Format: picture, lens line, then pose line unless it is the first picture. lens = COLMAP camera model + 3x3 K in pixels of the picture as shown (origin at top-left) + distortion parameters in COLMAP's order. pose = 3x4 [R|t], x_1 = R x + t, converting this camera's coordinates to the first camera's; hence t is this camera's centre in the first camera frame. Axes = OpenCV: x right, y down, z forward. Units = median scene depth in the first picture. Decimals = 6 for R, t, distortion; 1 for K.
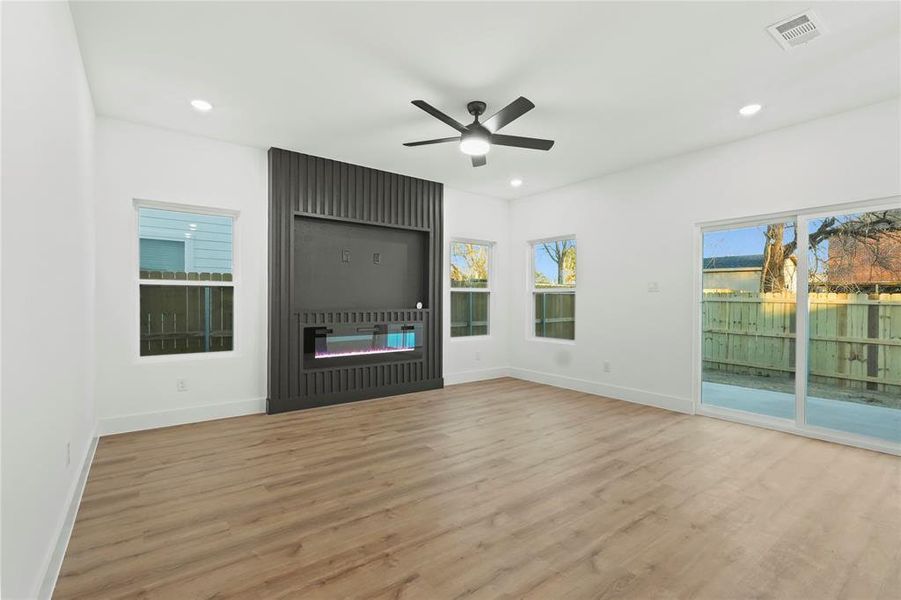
lens RADIAL K [[420.5, 0, 454.2], [0, 420.5, 304.0], [0, 0, 1]] dist [-0.002489, 0.000306]
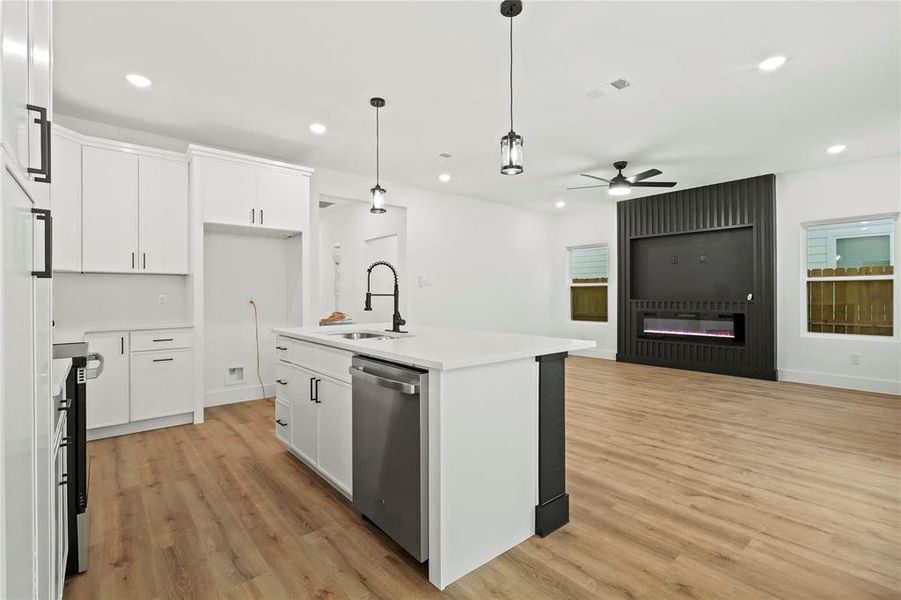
lens RADIAL K [[420.5, 0, 453.3], [0, 420.5, 296.1], [0, 0, 1]] dist [-0.002489, 0.000306]
pose [[0.060363, -0.005927, -0.998159, 1.115815], [-0.009006, 0.999938, -0.006482, 0.018204], [0.998136, 0.009381, 0.060306, 0.241786]]
